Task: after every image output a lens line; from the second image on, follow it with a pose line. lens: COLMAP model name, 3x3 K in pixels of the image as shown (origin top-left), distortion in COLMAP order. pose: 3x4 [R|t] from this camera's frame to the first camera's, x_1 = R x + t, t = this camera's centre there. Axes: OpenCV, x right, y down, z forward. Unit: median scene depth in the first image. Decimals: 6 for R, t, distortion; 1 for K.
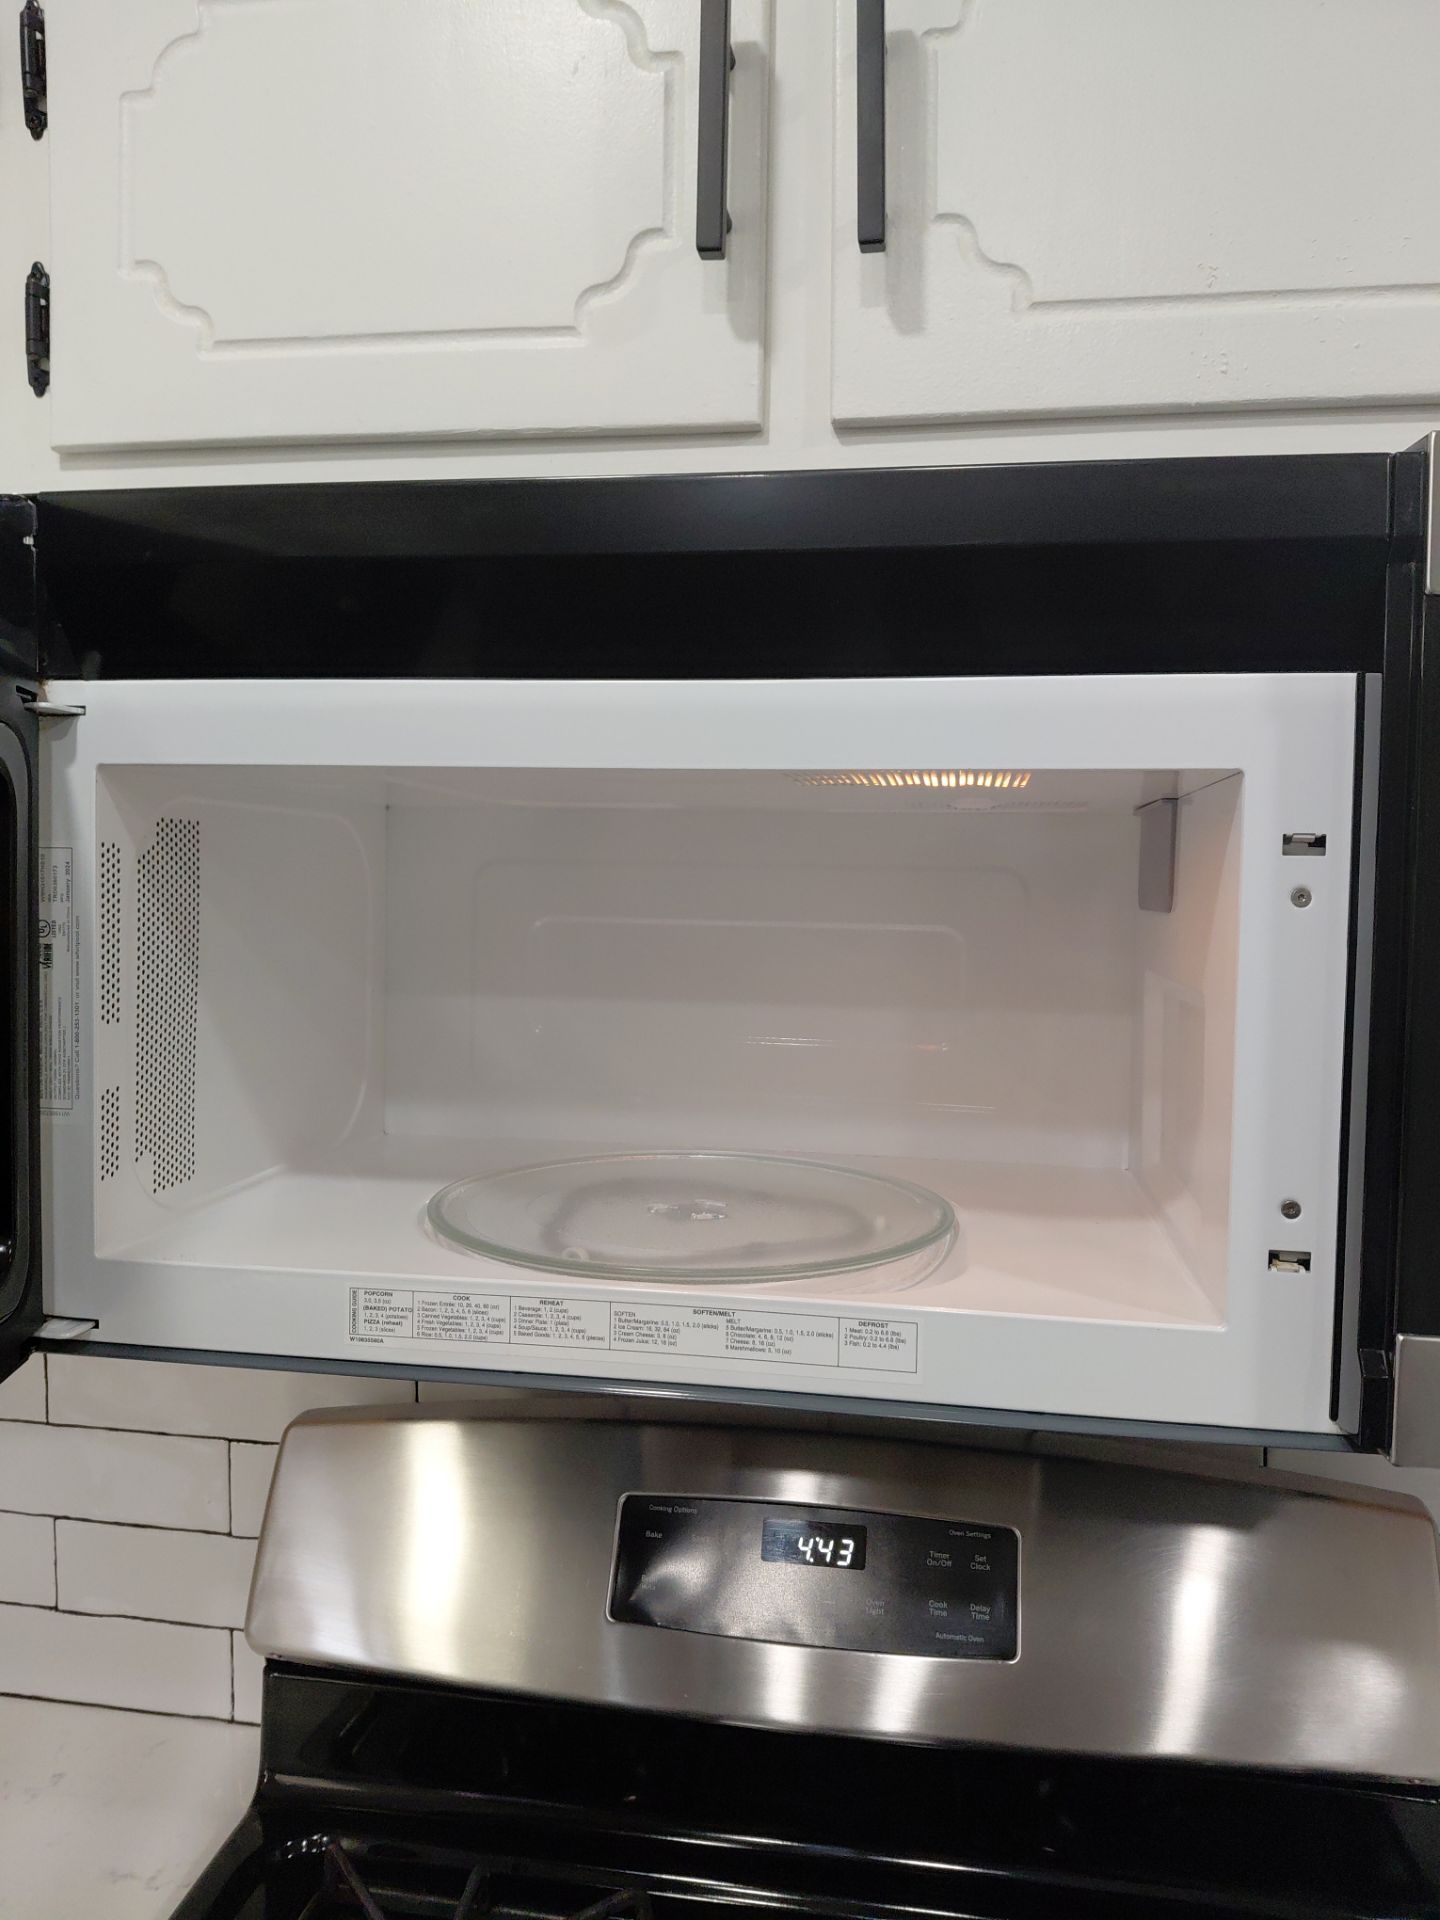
lens RADIAL K [[1431.4, 0, 764.9], [0, 1431.4, 922.8], [0, 0, 1]] dist [-0.041197, 0.030517]
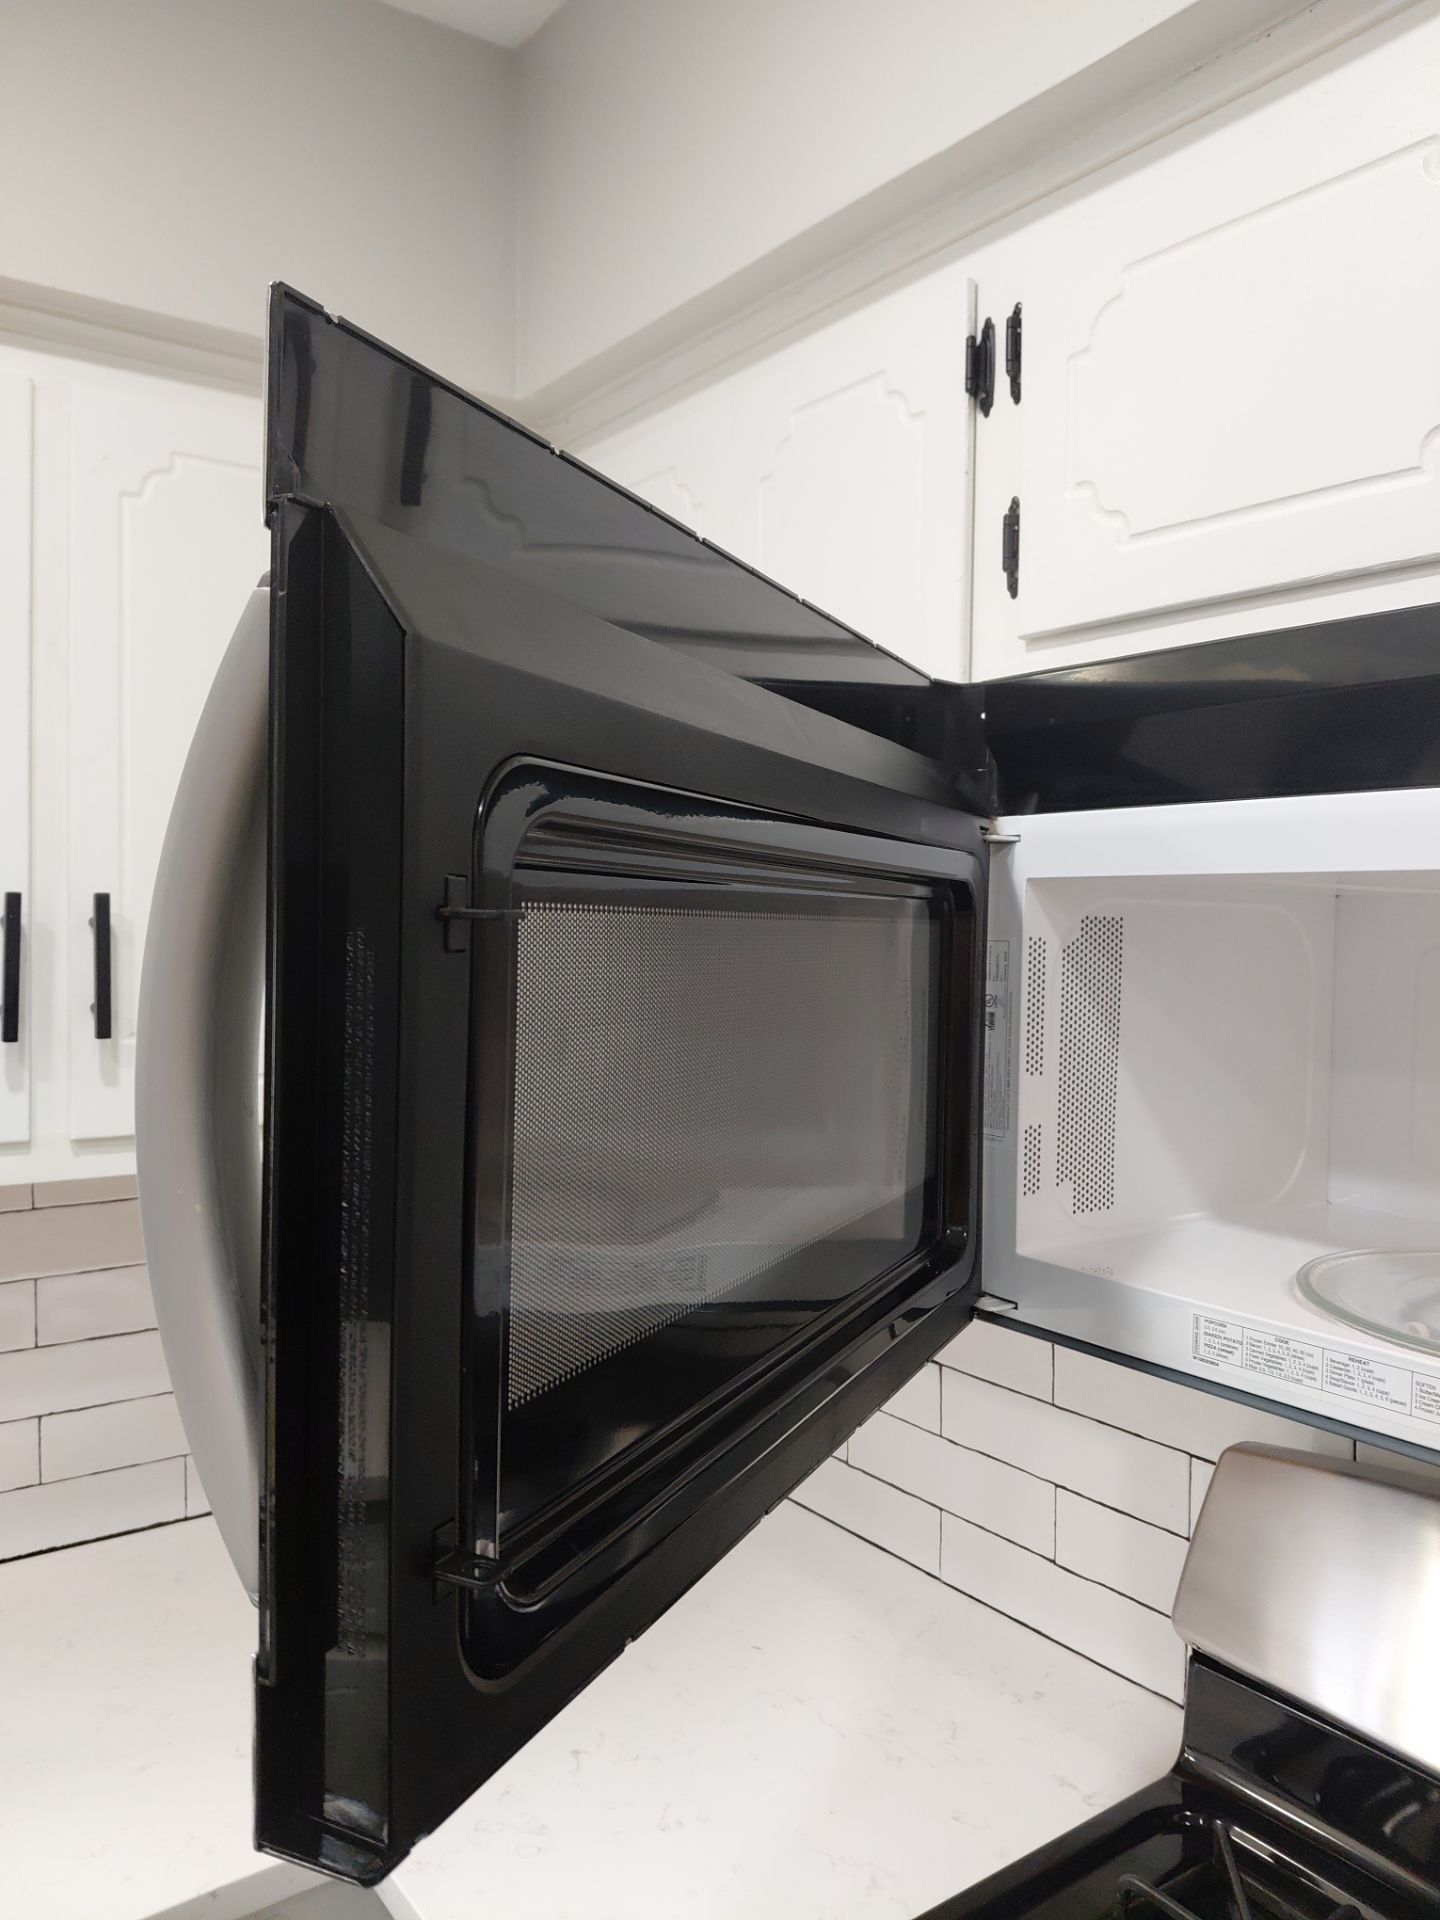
lens RADIAL K [[1396.5, 0, 731.2], [0, 1396.5, 924.5], [0, 0, 1]] dist [0.088413, -0.182759]
pose [[0.709183, 0.001632, -0.705023, 0.255067], [-0.032600, 0.999004, -0.030480, -0.019810], [0.704271, 0.044600, 0.708529, -0.118756]]
